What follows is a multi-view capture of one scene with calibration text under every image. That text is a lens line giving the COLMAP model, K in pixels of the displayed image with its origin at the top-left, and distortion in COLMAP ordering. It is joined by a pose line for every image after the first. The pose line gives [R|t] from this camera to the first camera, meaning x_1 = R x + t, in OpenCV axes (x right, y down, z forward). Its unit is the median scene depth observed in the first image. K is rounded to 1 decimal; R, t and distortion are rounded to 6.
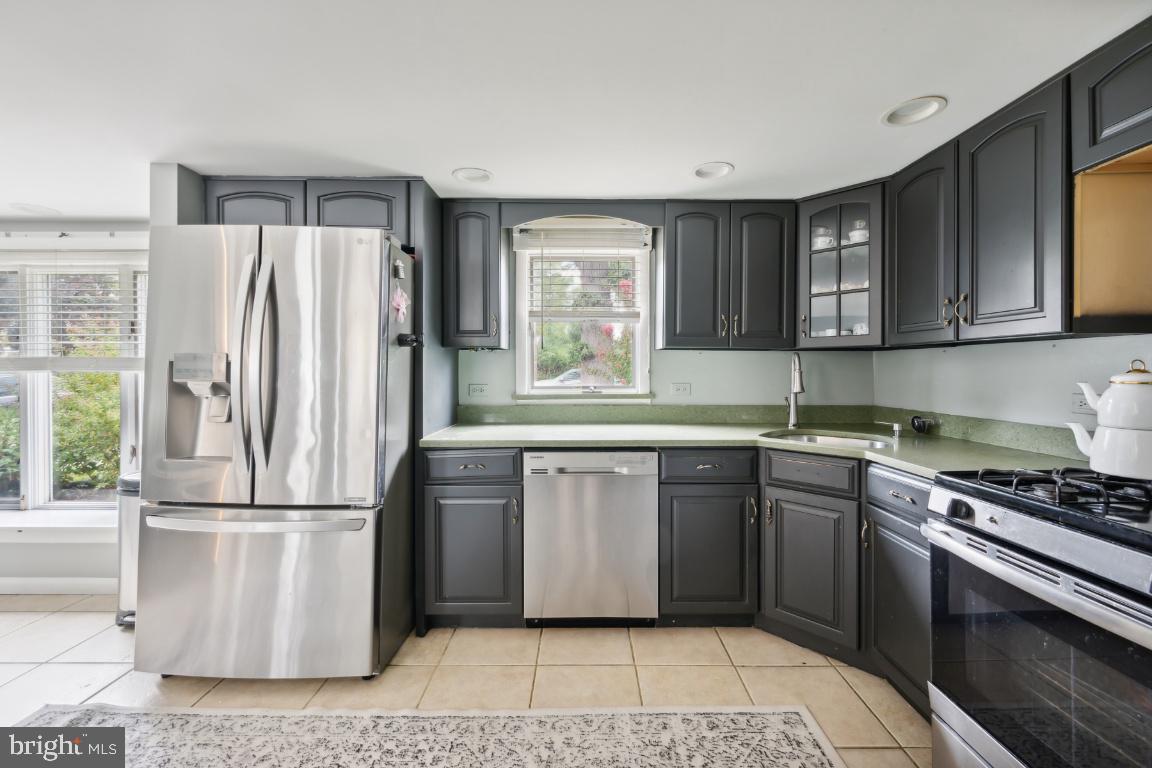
lens RADIAL K [[461.0, 0, 575.6], [0, 461.0, 374.4], [0, 0, 1]] dist [-0.000270, -0.000056]
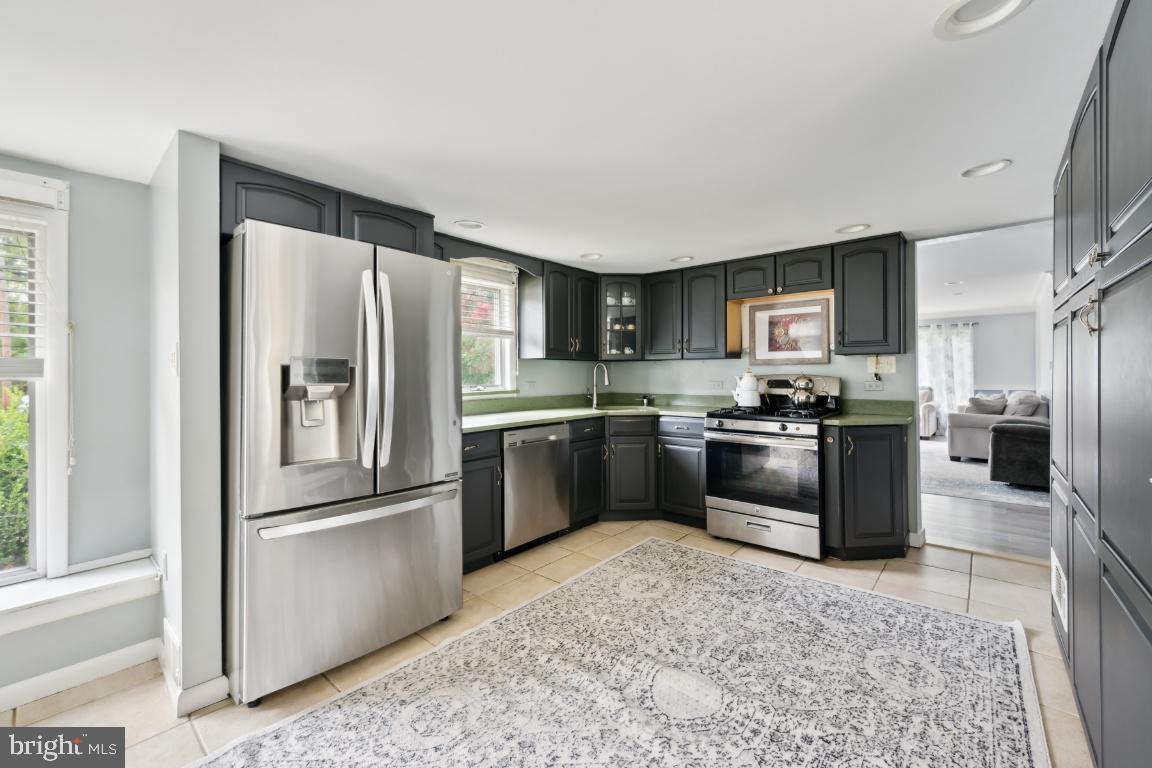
lens RADIAL K [[461.0, 0, 582.0], [0, 461.0, 377.0], [0, 0, 1]] dist [-0.000270, -0.000056]
pose [[0.658850, -0.012054, 0.752178, -1.102058], [0.014029, 0.999895, 0.003736, -0.000198], [-0.752143, 0.008091, 0.658950, -0.109017]]
